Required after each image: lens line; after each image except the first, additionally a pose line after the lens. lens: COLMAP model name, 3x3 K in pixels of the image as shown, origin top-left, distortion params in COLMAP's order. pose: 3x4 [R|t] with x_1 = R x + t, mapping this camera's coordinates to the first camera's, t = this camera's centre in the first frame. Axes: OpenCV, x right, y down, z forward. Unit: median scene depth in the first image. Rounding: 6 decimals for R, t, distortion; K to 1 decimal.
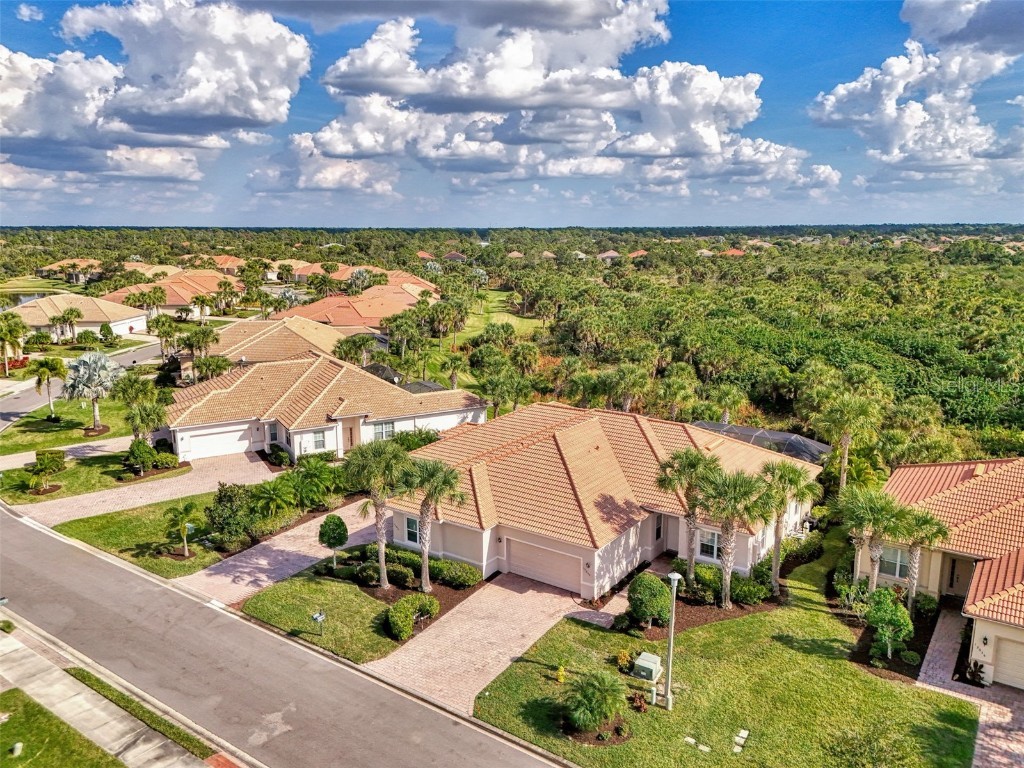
lens RADIAL K [[762.9, 0, 514.2], [0, 762.9, 417.1], [0, 0, 1]] dist [0.055794, -0.050388]
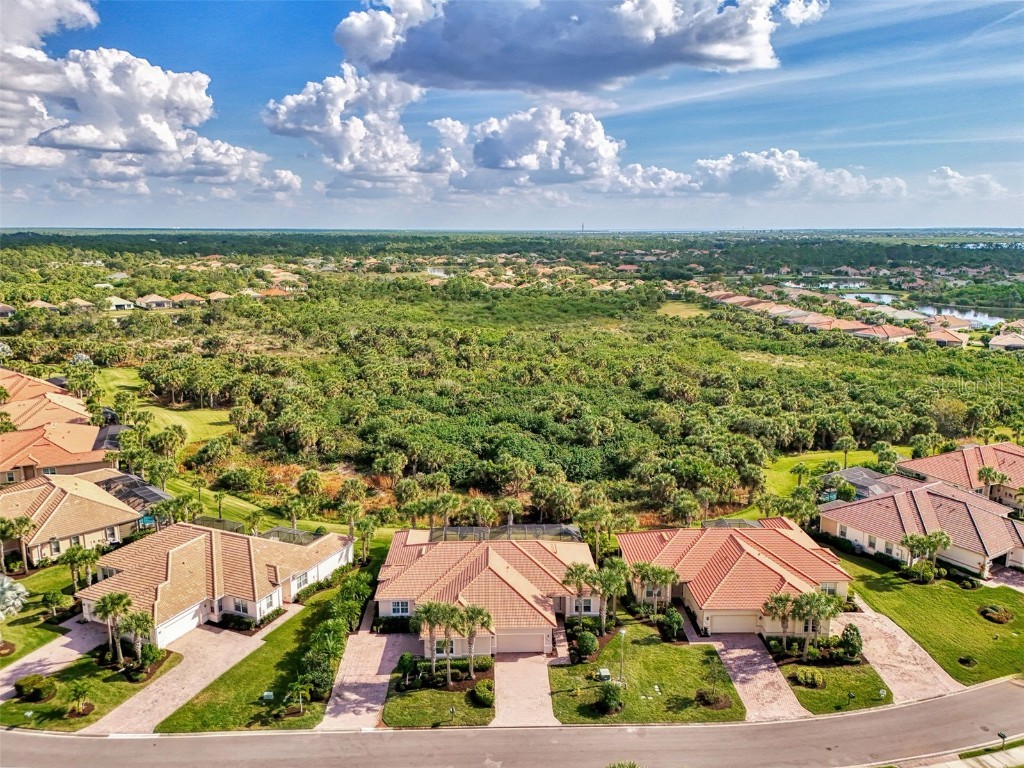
lens RADIAL K [[762.9, 0, 514.0], [0, 762.9, 379.2], [0, 0, 1]] dist [0.055794, -0.050388]
pose [[0.799564, -0.113666, 0.589726, -0.705047], [0.142209, 0.989835, -0.002026, -0.310828], [-0.583501, 0.085485, 0.807601, -0.399266]]
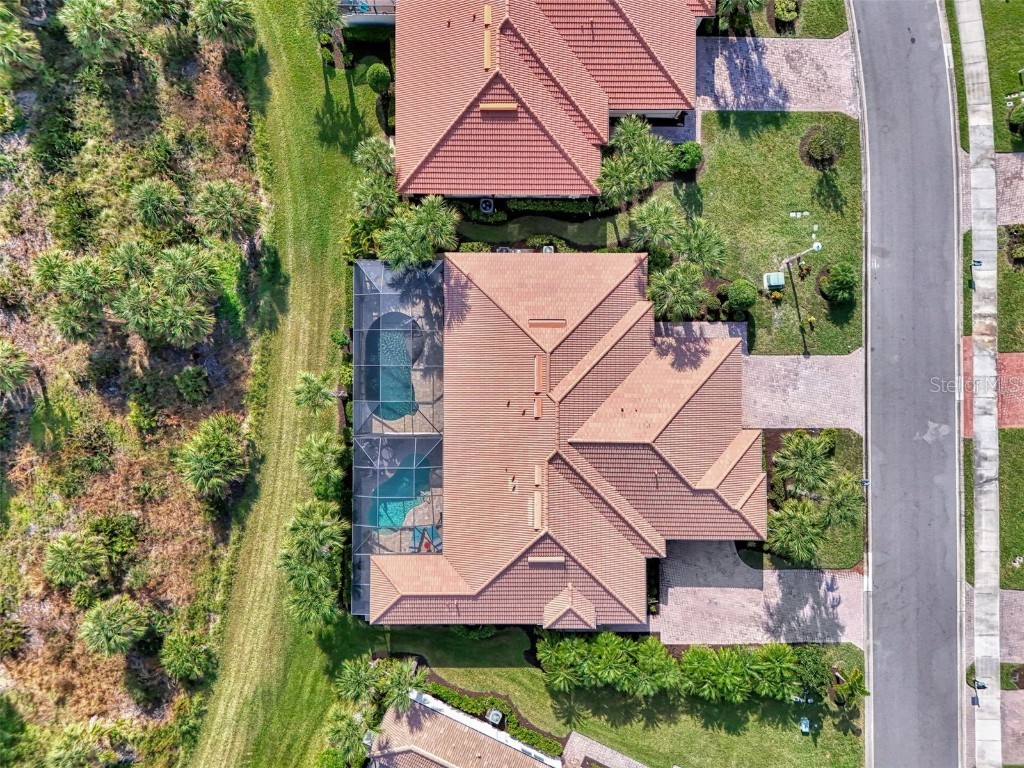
lens RADIAL K [[762.9, 0, 510.8], [0, 762.9, 377.4], [0, 0, 1]] dist [0.055794, -0.050388]
pose [[-0.570493, -0.821270, 0.007330, 0.177397], [0.186528, -0.120869, 0.974986, -0.793726], [-0.799841, 0.557590, 0.222144, 0.685528]]
